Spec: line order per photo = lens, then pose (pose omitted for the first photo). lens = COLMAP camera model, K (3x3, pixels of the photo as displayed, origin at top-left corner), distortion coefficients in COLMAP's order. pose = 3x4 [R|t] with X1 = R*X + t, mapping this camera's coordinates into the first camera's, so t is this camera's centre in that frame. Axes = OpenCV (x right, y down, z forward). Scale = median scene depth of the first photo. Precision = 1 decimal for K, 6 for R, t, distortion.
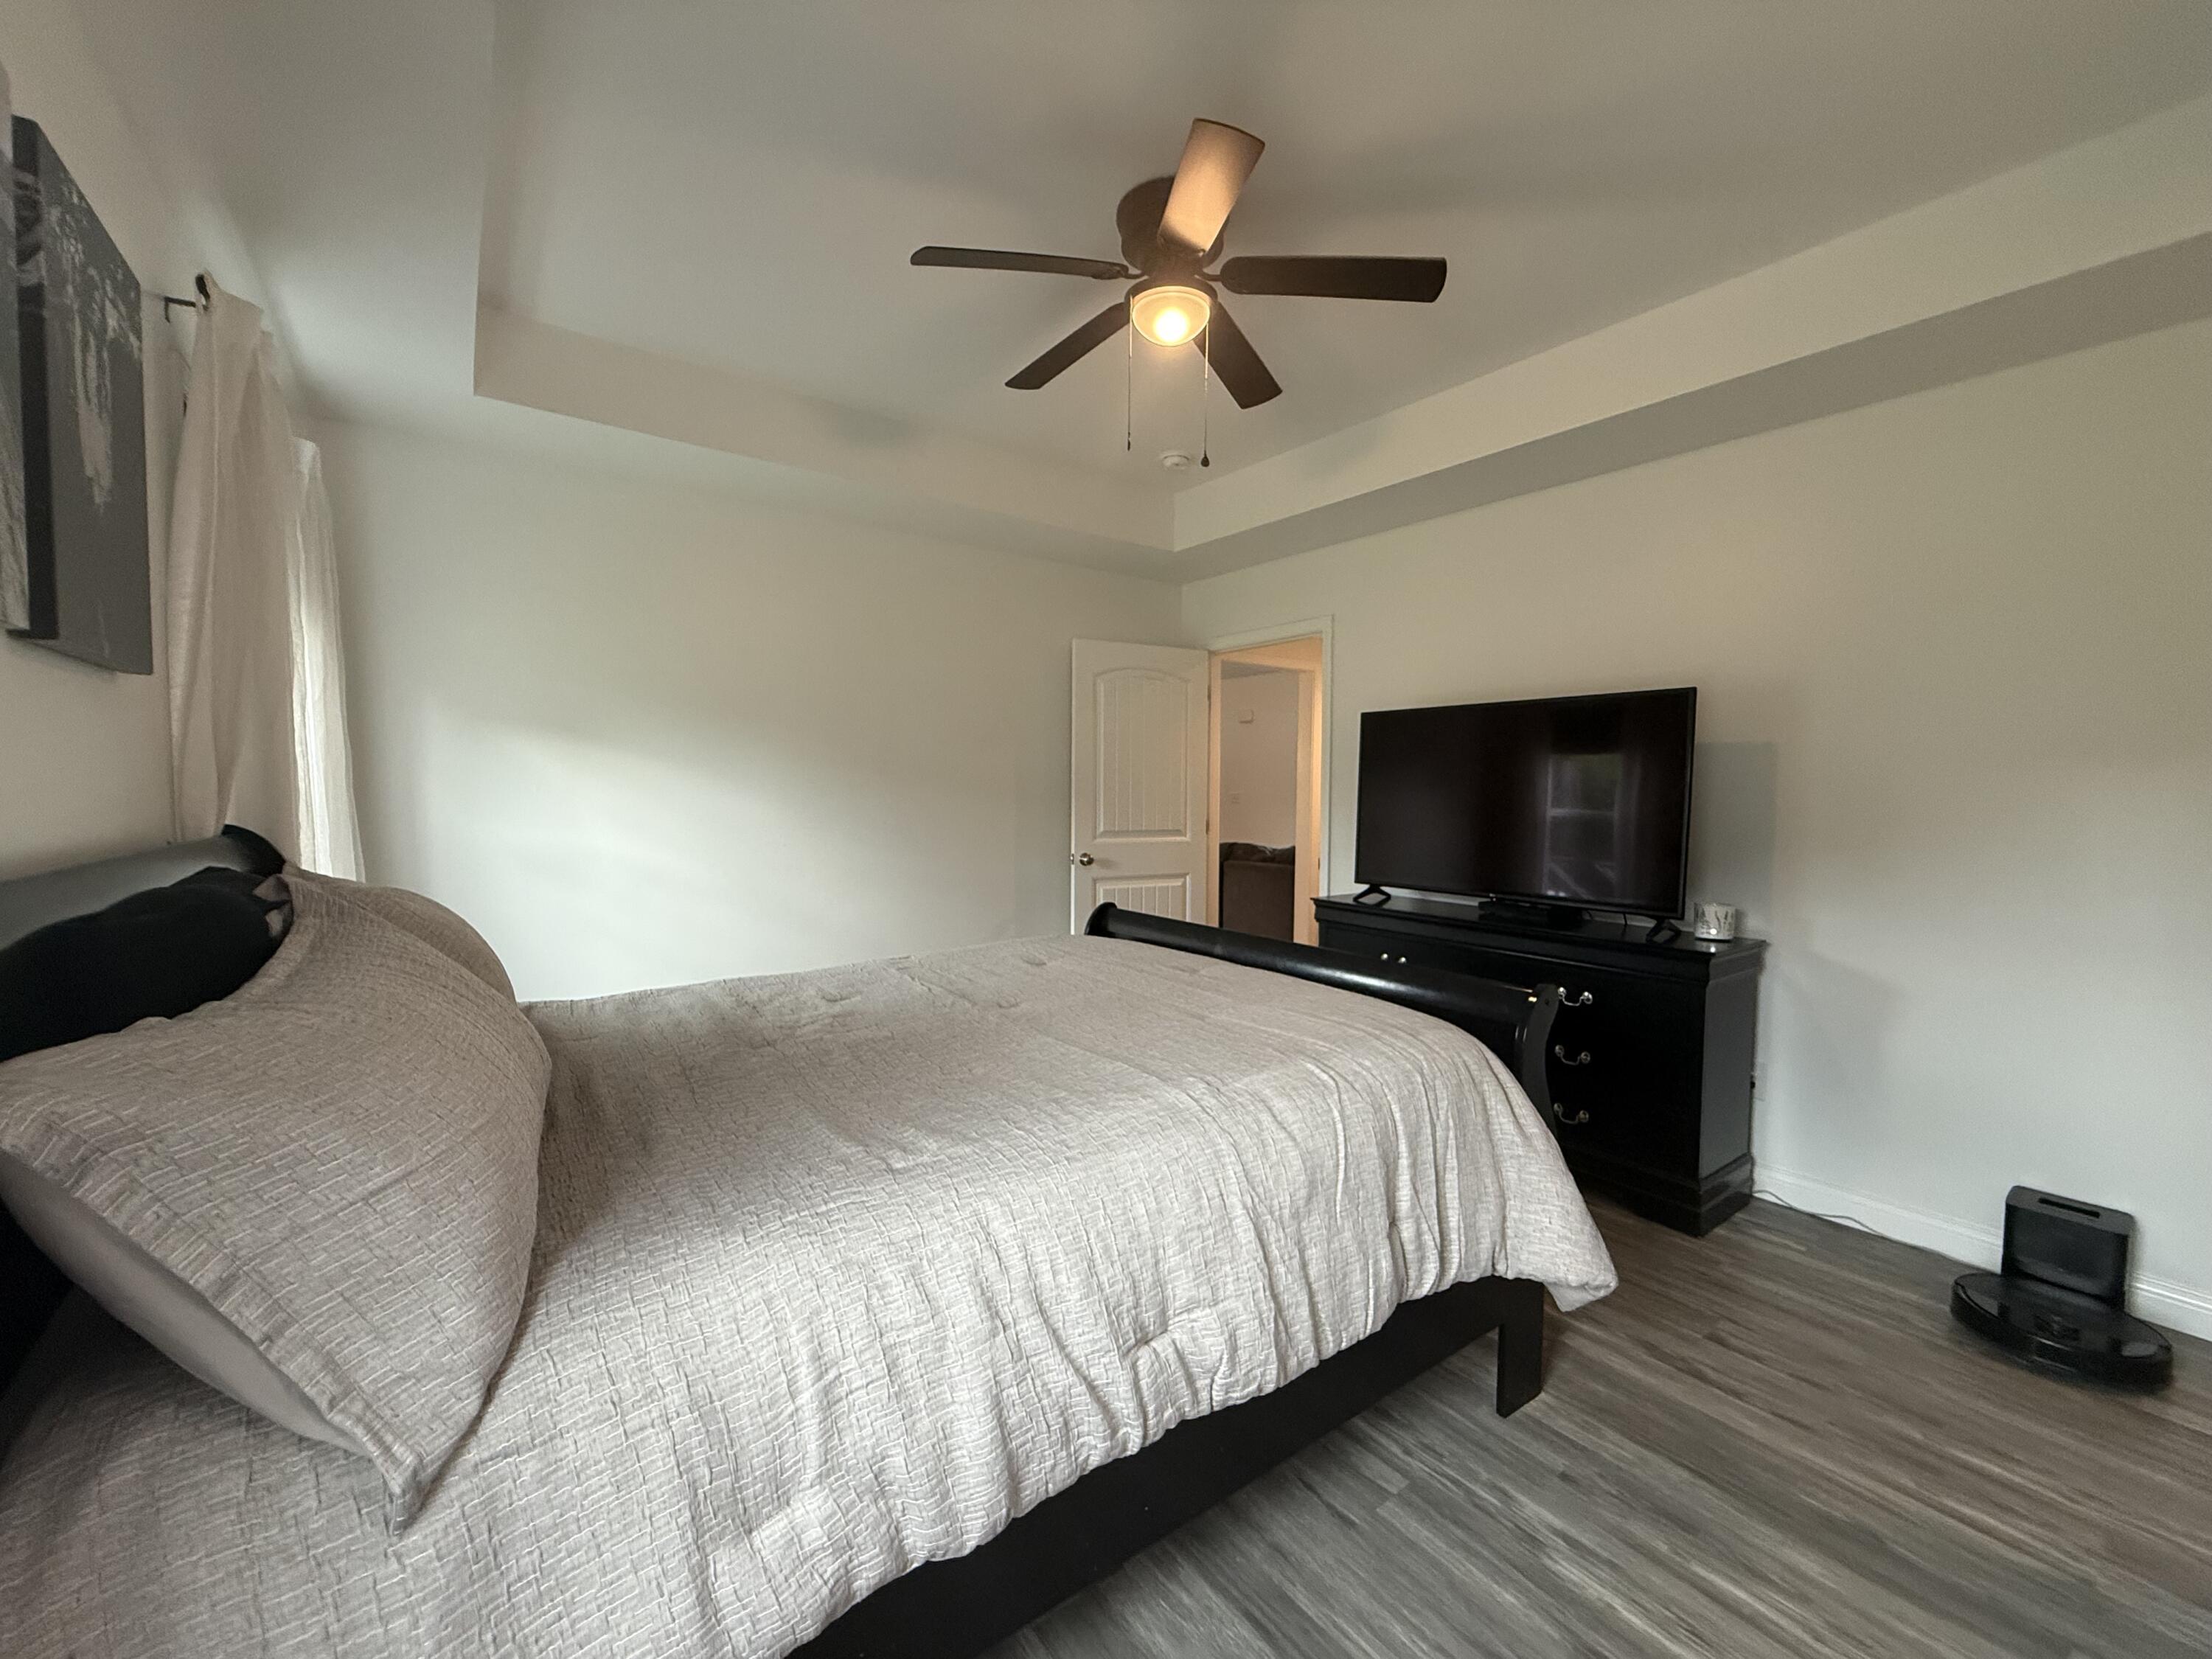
lens RADIAL K [[880.3, 0, 1106.3], [0, 880.3, 827.7], [0, 0, 1]] dist [0.003516, -0.000016]
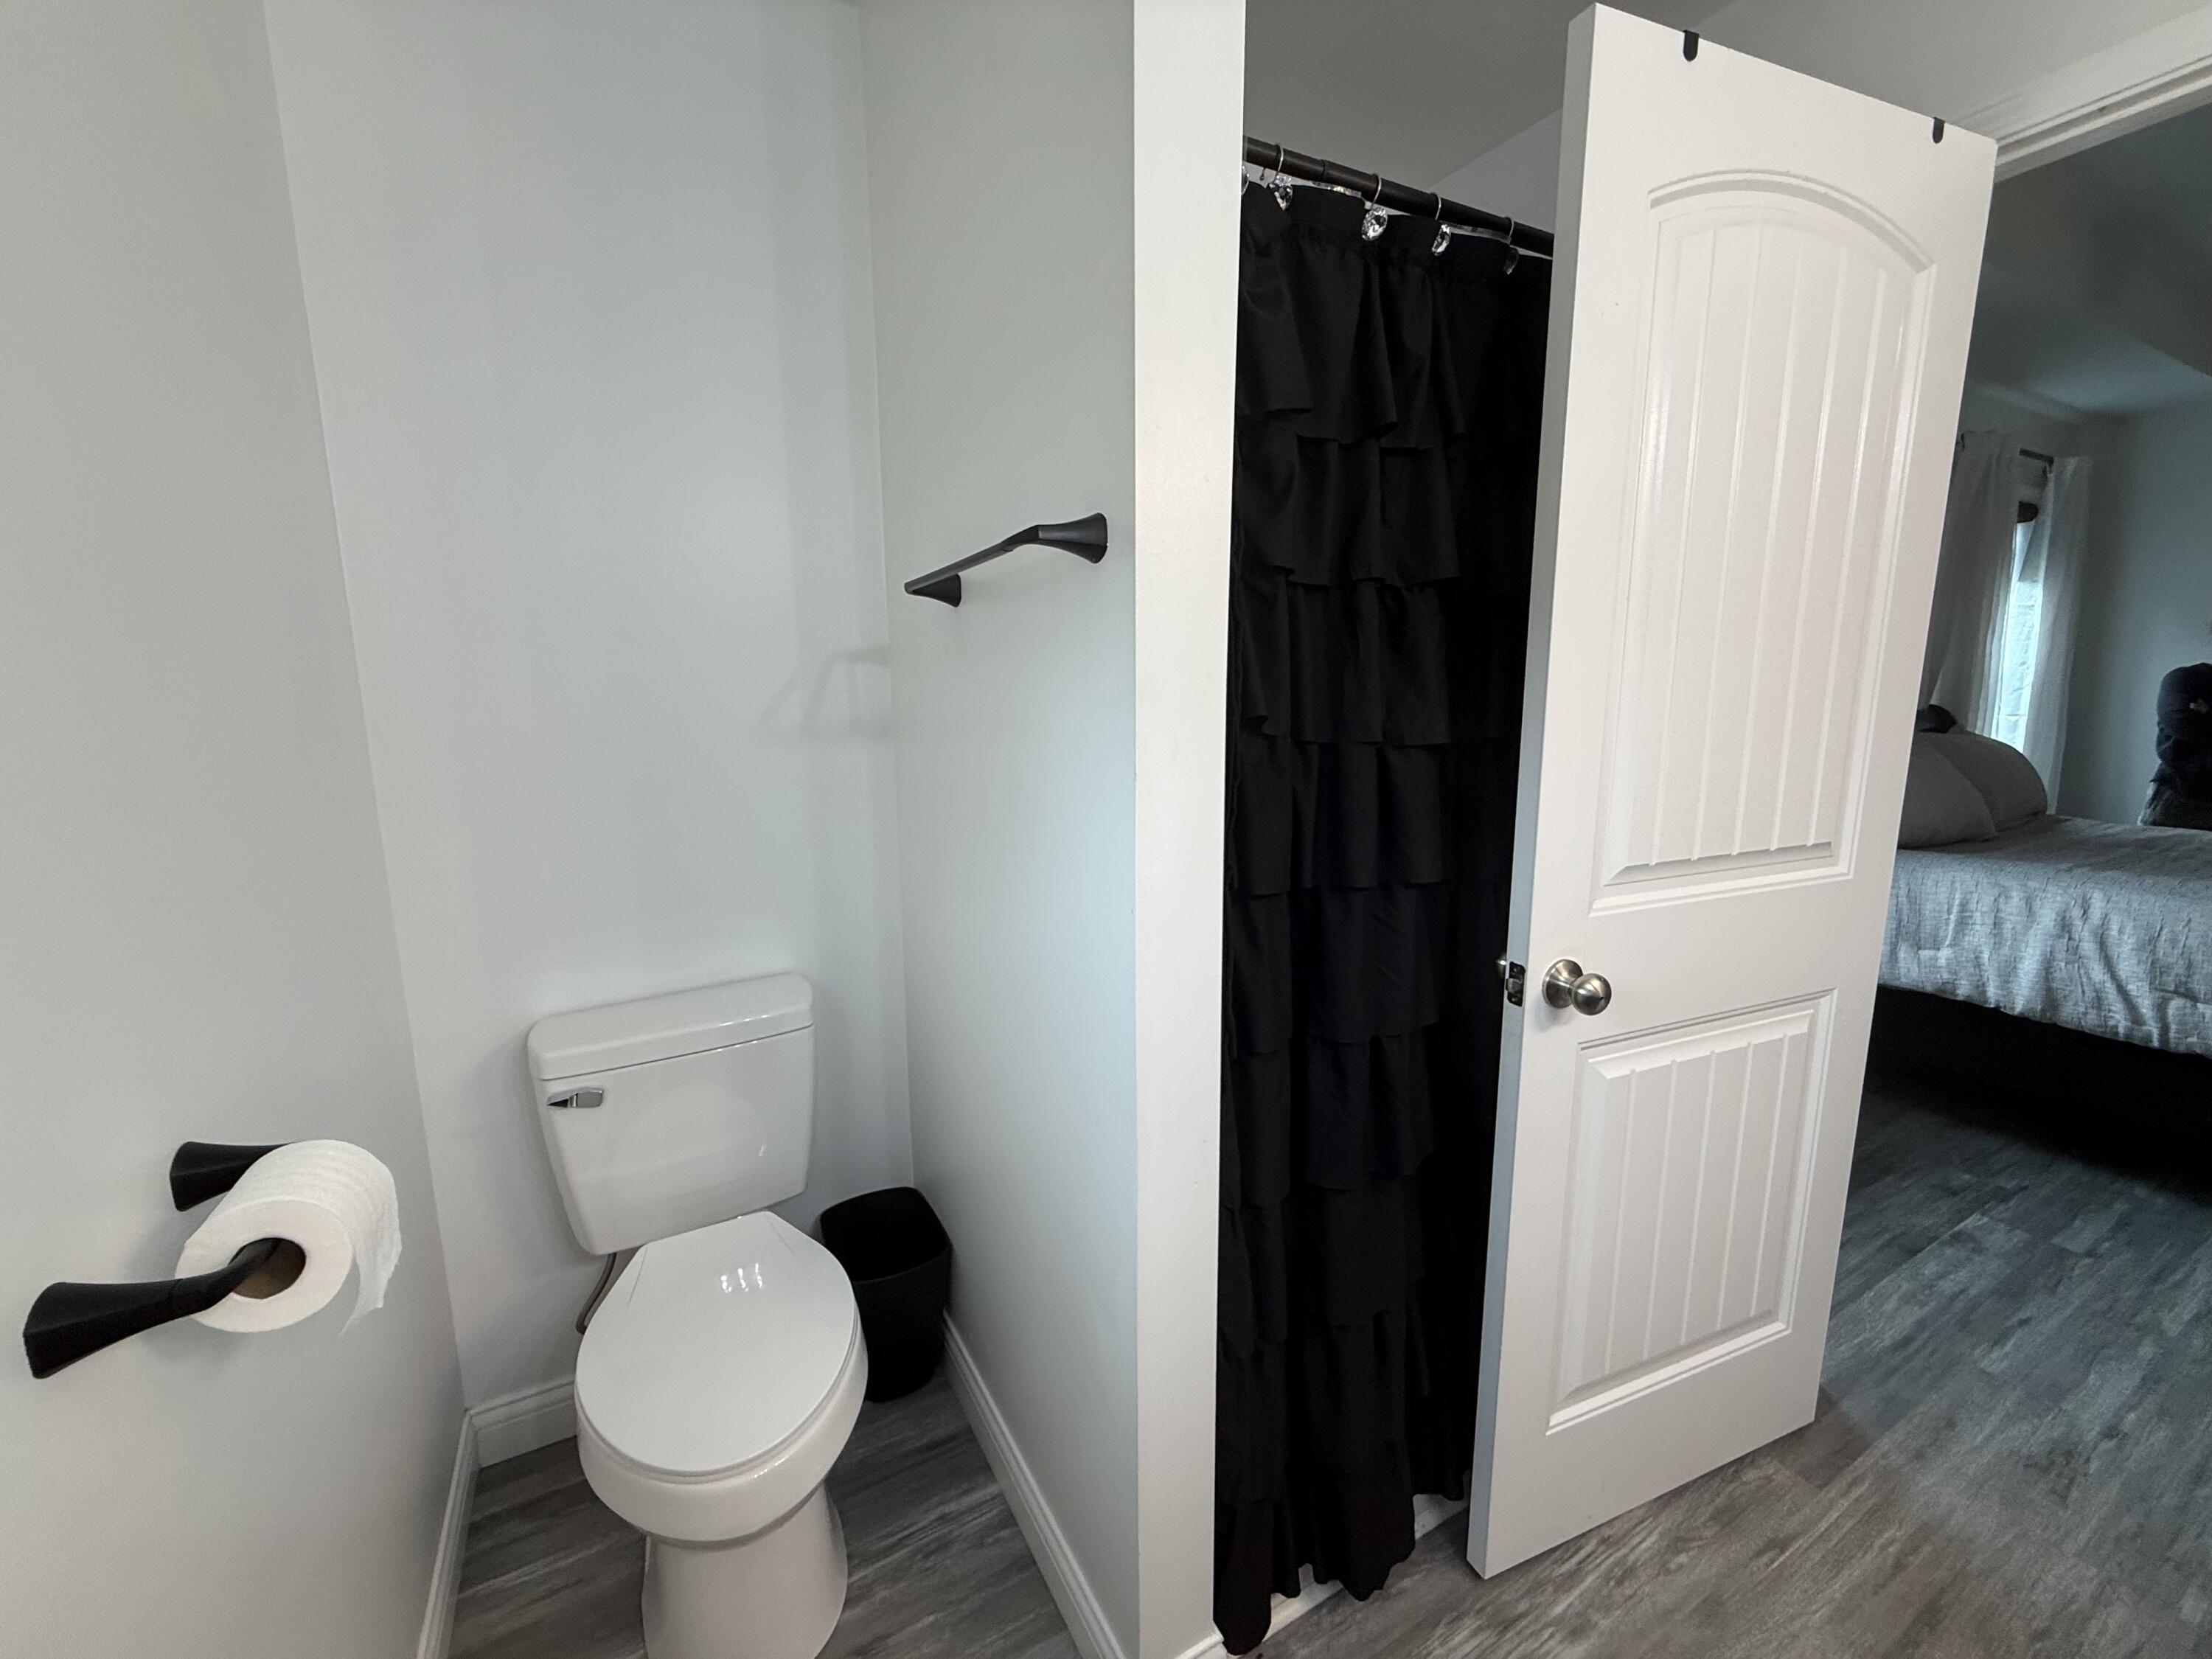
lens RADIAL K [[880.3, 0, 1098.5], [0, 880.3, 839.2], [0, 0, 1]] dist [0.003516, -0.000016]
pose [[-0.133743, 0.164694, -0.977235, 2.311100], [-0.034781, 0.984707, 0.170713, 0.038009], [0.990405, 0.056821, -0.125970, -1.119889]]
